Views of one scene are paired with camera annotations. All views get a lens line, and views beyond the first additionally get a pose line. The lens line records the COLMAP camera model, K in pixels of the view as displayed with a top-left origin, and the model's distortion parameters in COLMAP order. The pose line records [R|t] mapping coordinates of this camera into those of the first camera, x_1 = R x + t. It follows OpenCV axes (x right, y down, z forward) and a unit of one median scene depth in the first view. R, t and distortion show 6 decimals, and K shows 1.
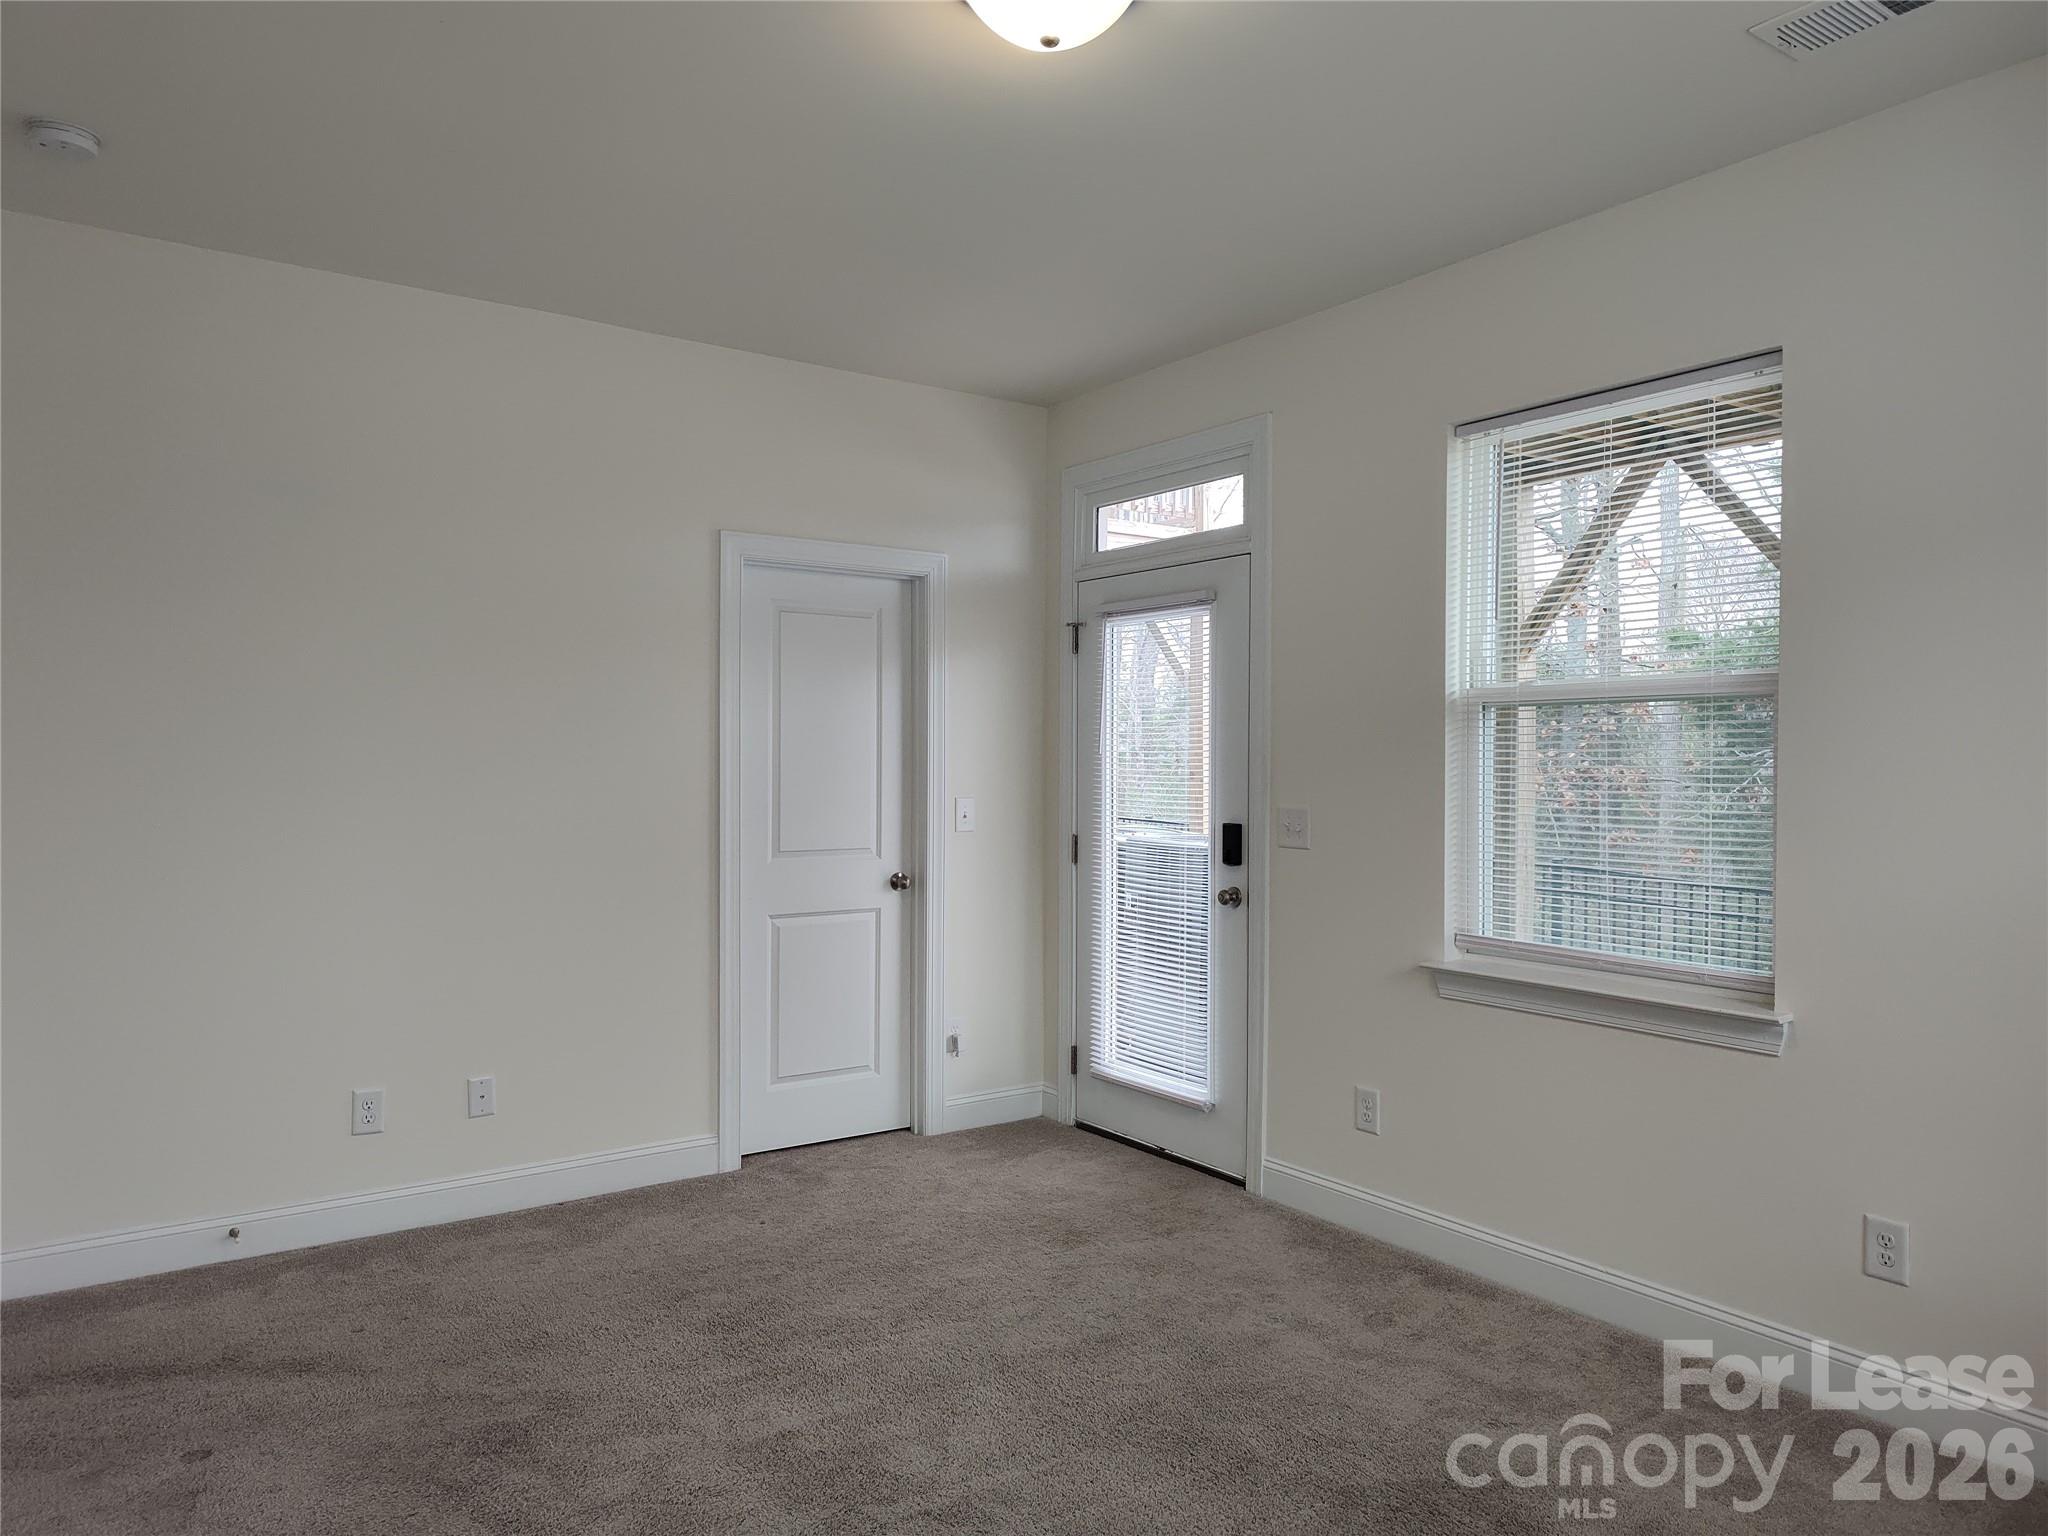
lens RADIAL K [[1383.3, 0, 1010.1], [0, 1383.3, 764.1], [0, 0, 1]] dist [0.055854, -0.058954]
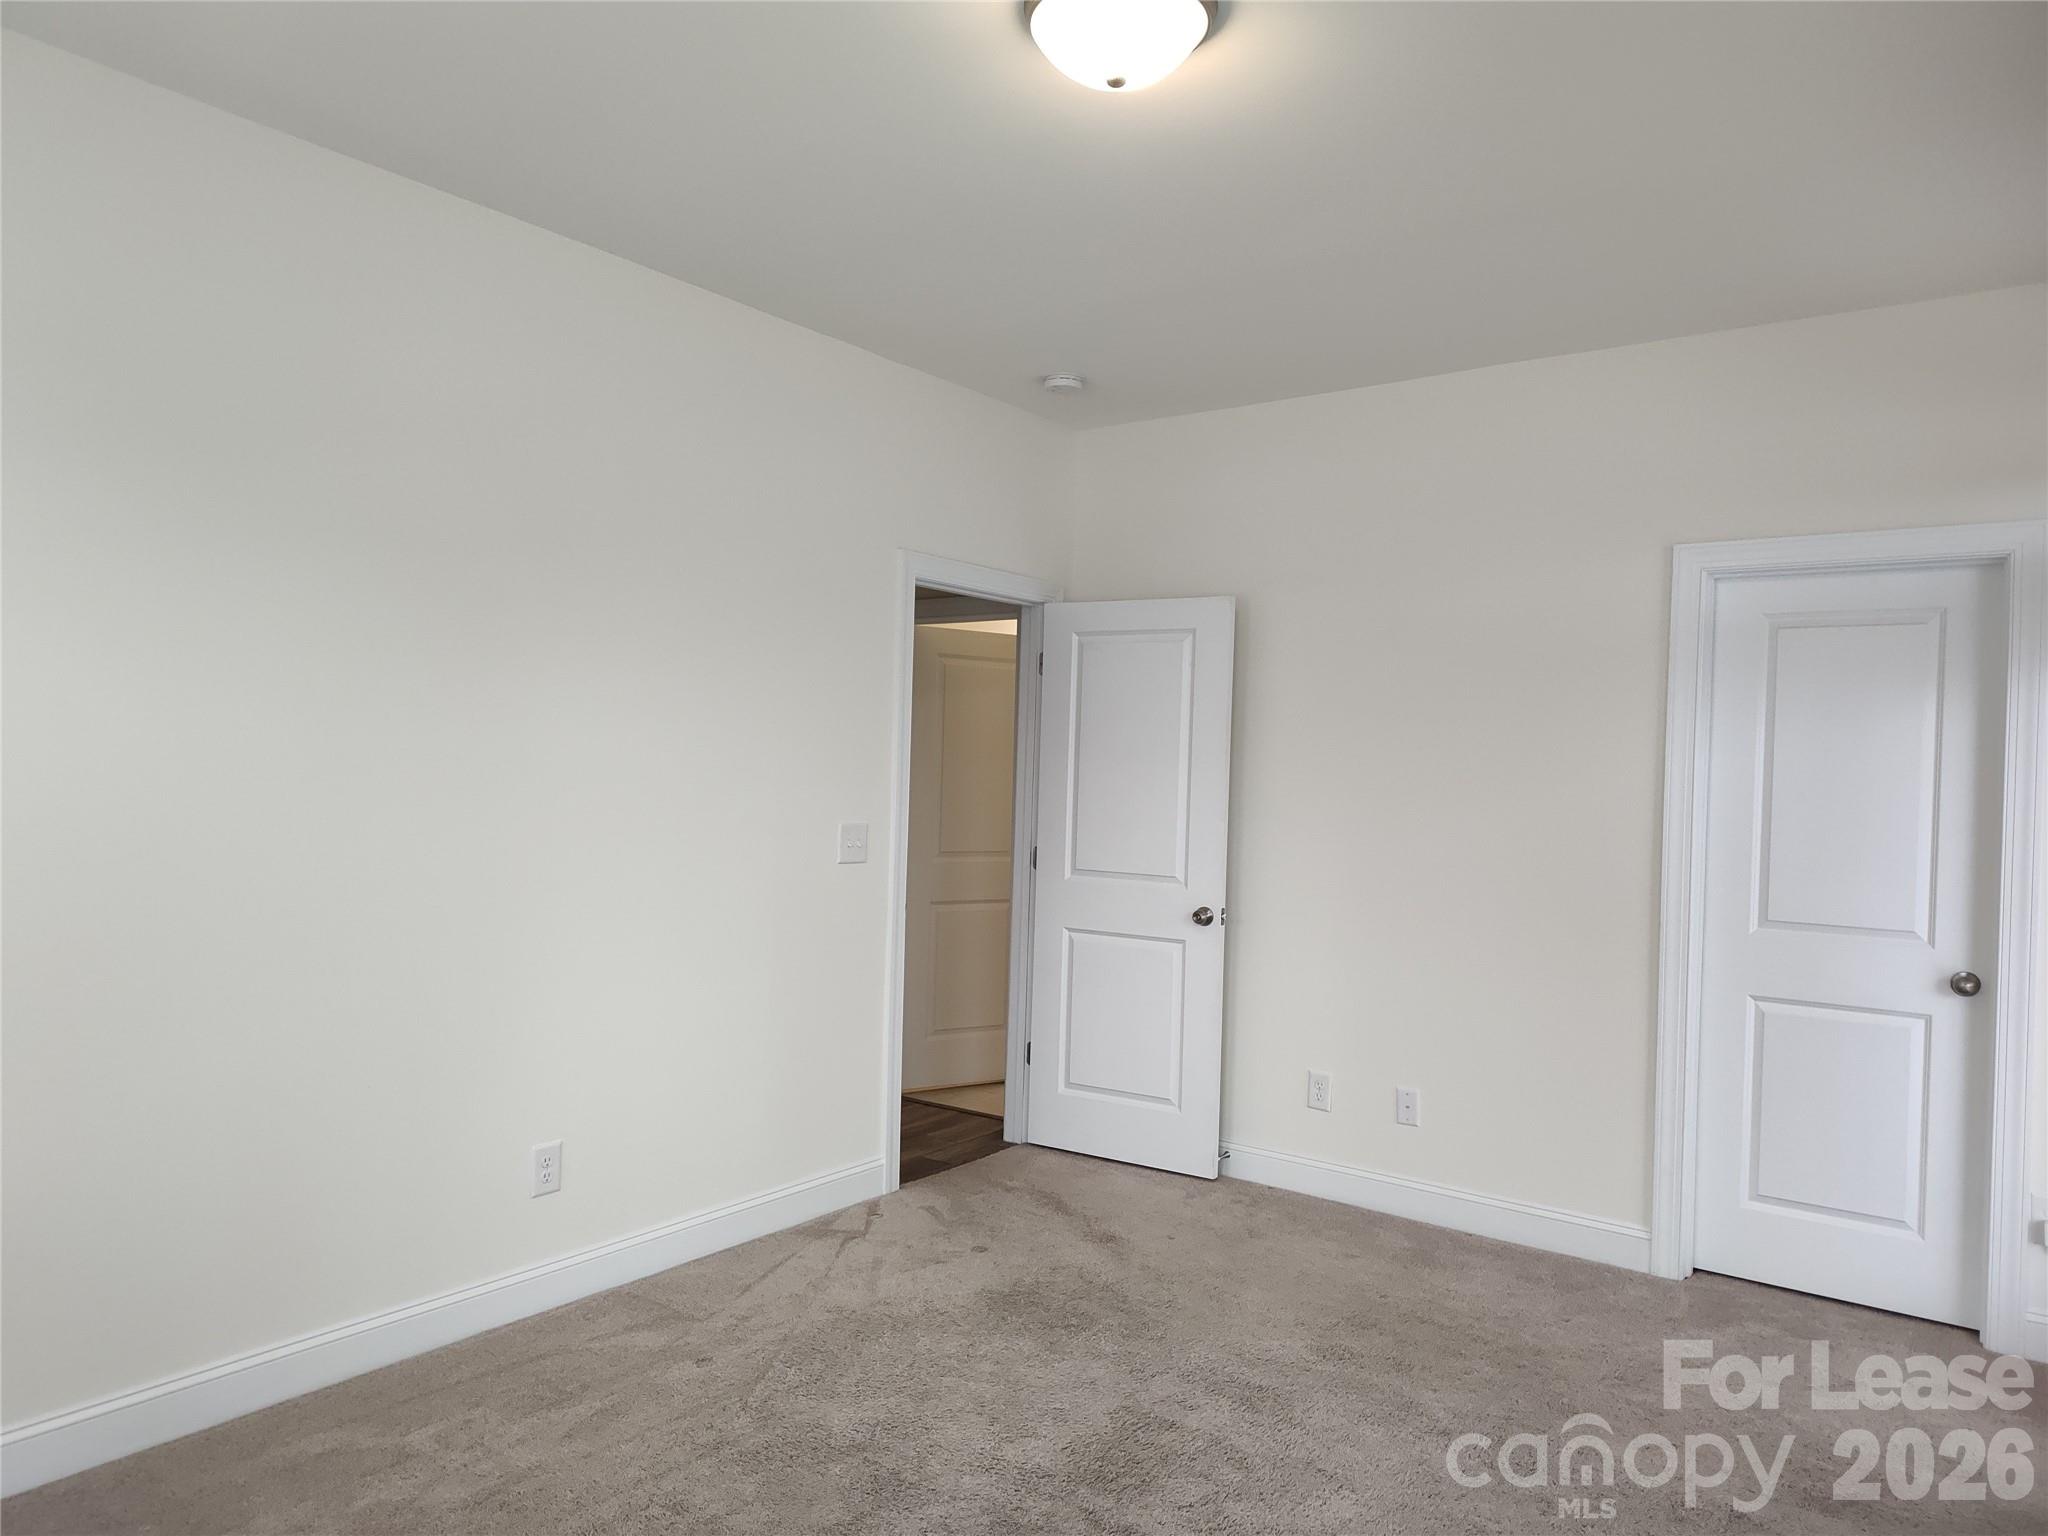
lens RADIAL K [[1383.3, 0, 1022.2], [0, 1383.3, 776.5], [0, 0, 1]] dist [0.055854, -0.058954]
pose [[0.329572, 0.010871, -0.944068, 0.471470], [-0.035415, 0.999372, -0.000856, -0.005710], [0.943466, 0.033717, 0.329750, 0.307340]]
